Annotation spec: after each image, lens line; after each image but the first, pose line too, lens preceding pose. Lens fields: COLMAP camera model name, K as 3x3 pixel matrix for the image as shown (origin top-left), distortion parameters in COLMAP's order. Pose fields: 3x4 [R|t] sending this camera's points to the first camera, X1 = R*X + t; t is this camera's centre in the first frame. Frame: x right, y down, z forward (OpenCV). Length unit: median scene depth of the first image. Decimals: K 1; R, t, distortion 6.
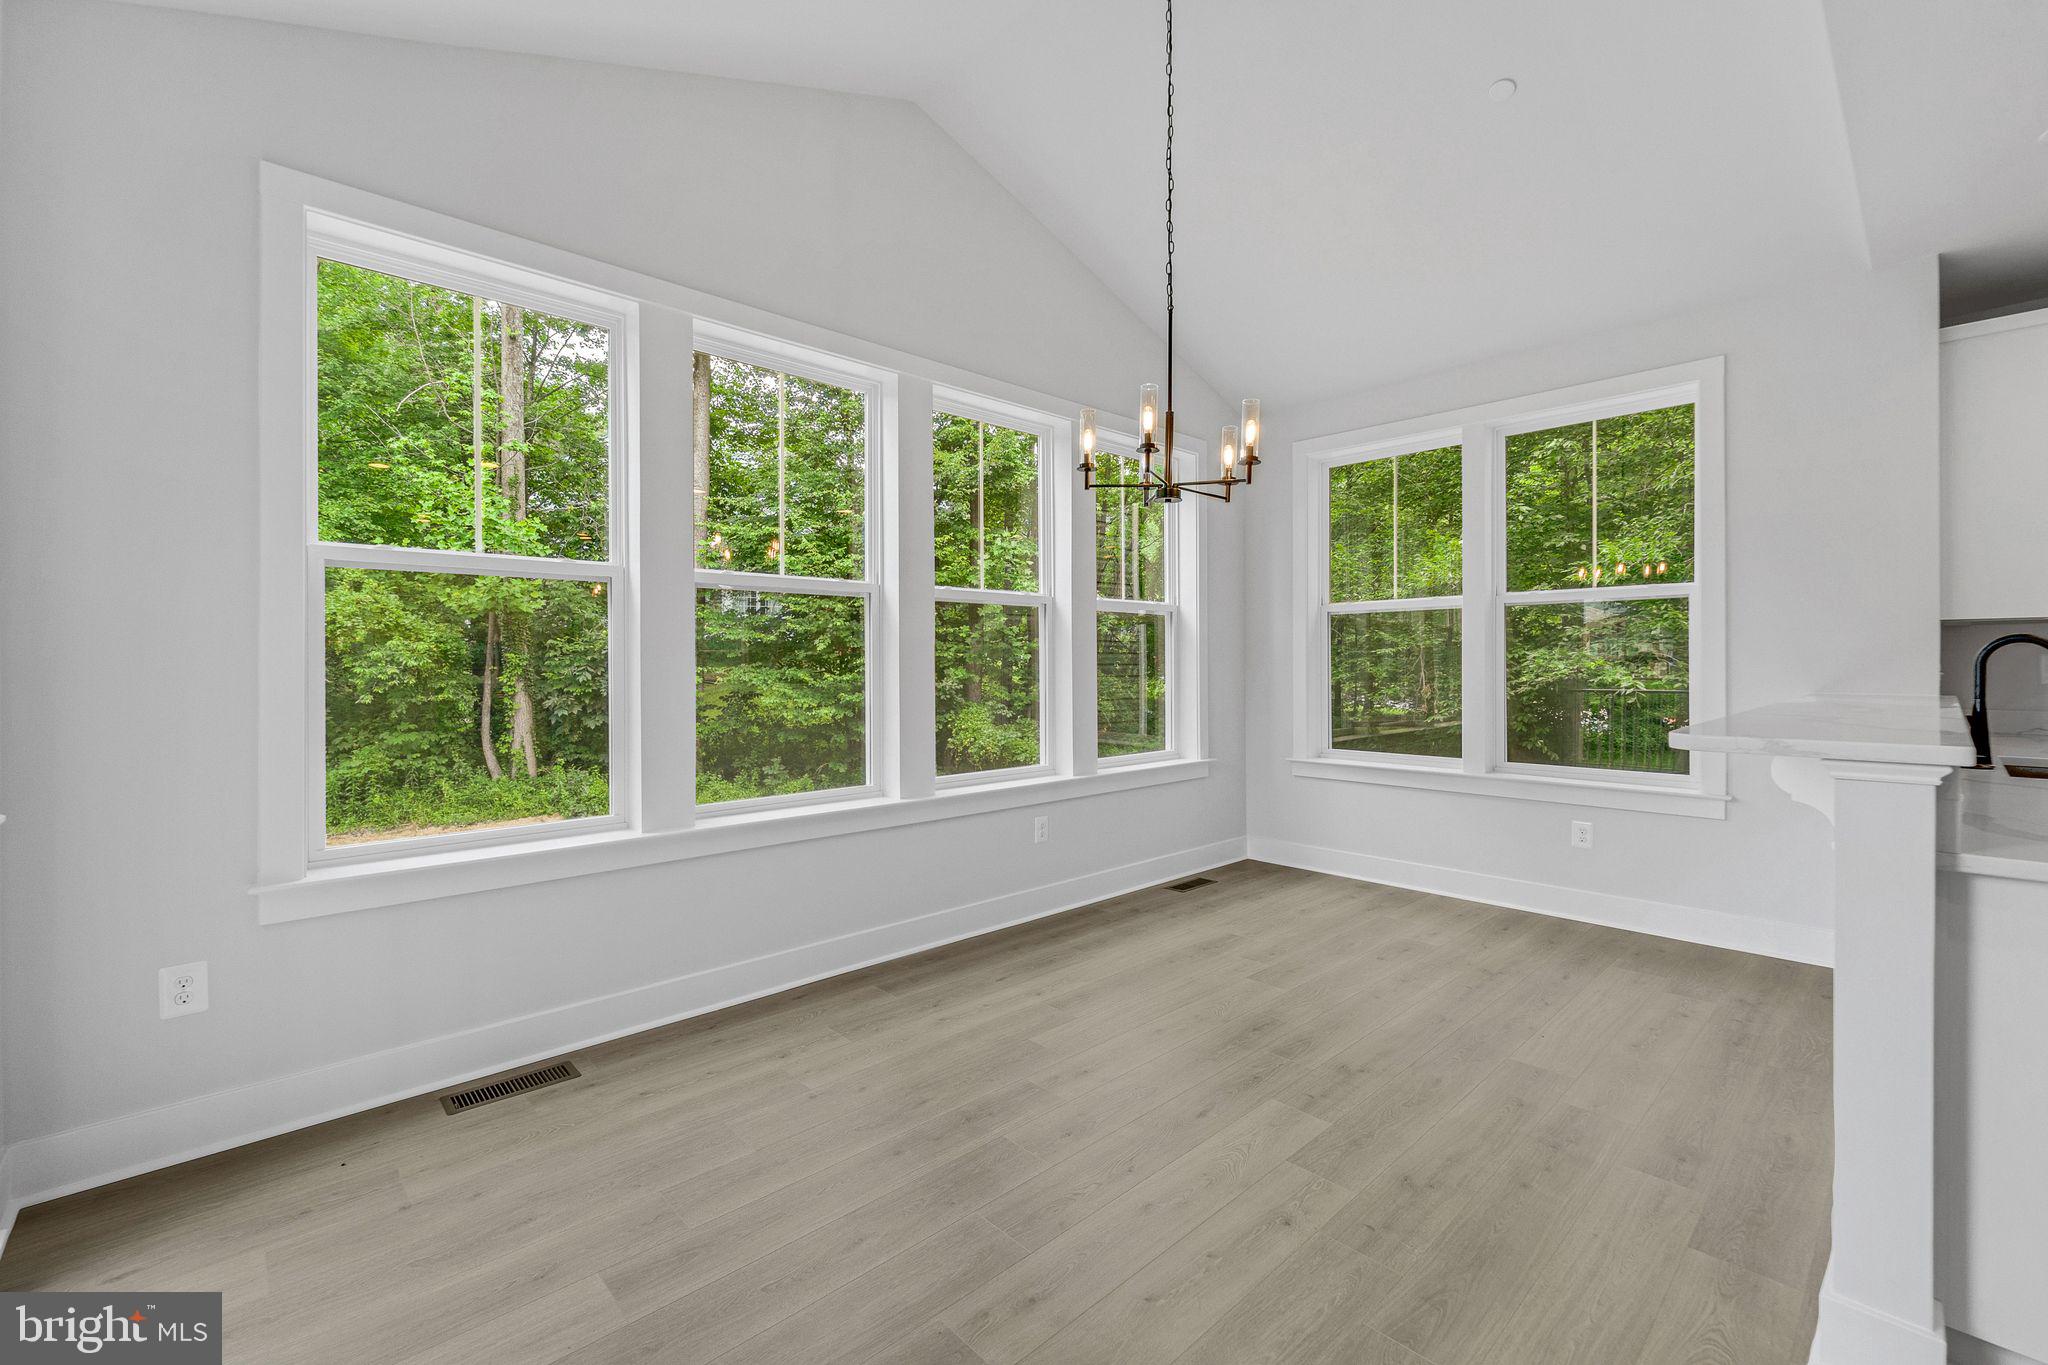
lens RADIAL K [[866.6, 0, 1025.4], [0, 866.6, 672.5], [0, 0, 1]] dist [-0.004104, -0.000227]
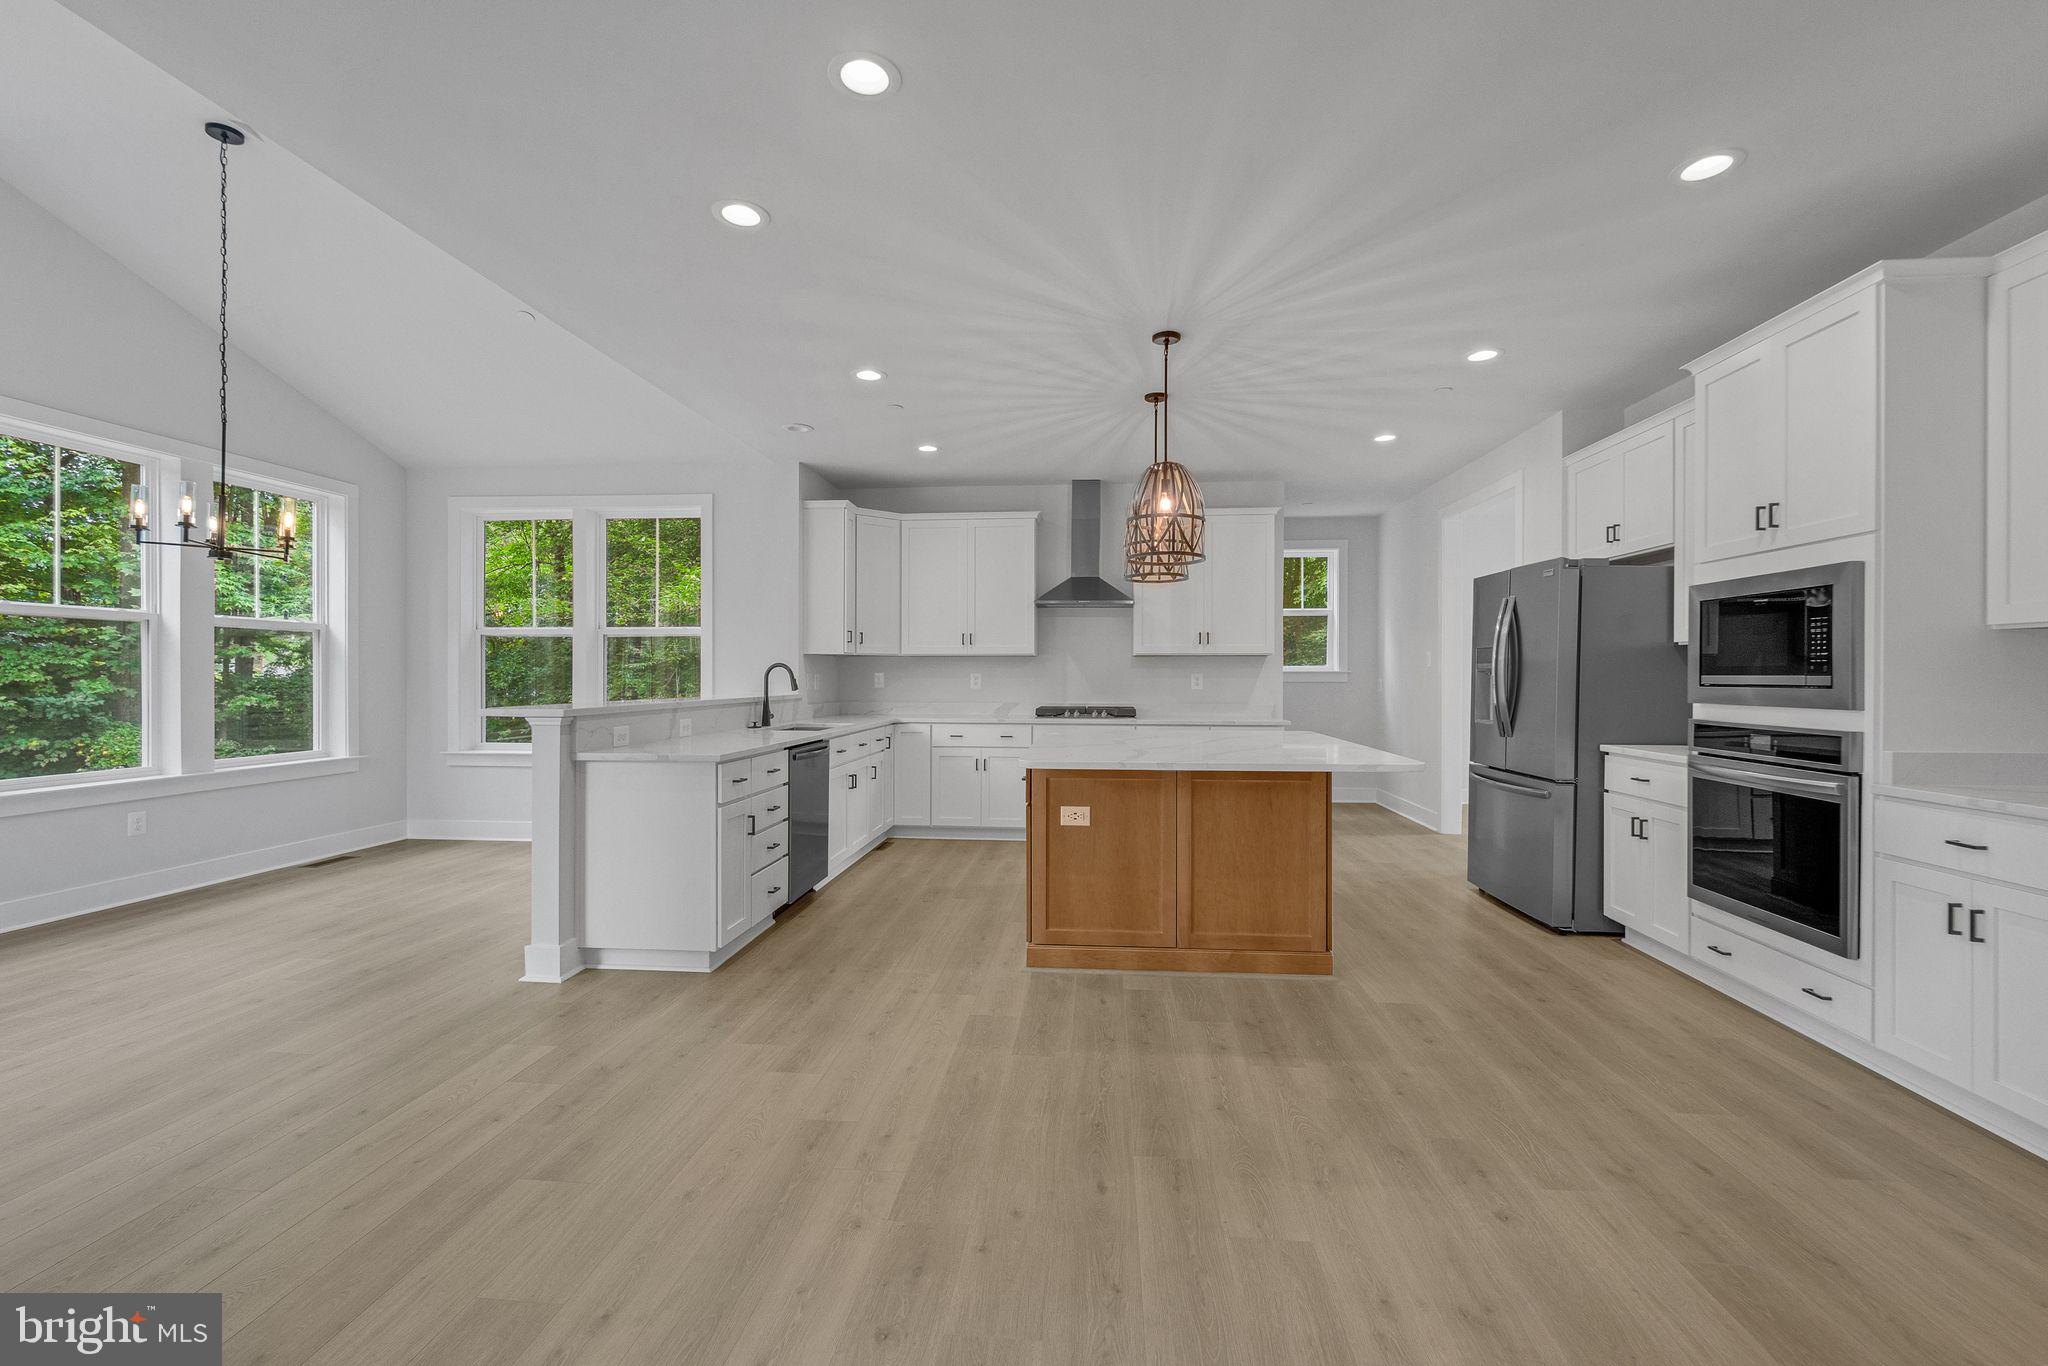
lens RADIAL K [[858.5, 0, 1029.3], [0, 858.5, 679.0], [0, 0, 1]] dist [-0.000783, 0.000236]
pose [[0.746820, 0.001489, 0.665025, 0.119566], [0.002945, 0.999980, -0.005546, 0.004554], [-0.665020, 0.006100, 0.746801, -0.493916]]
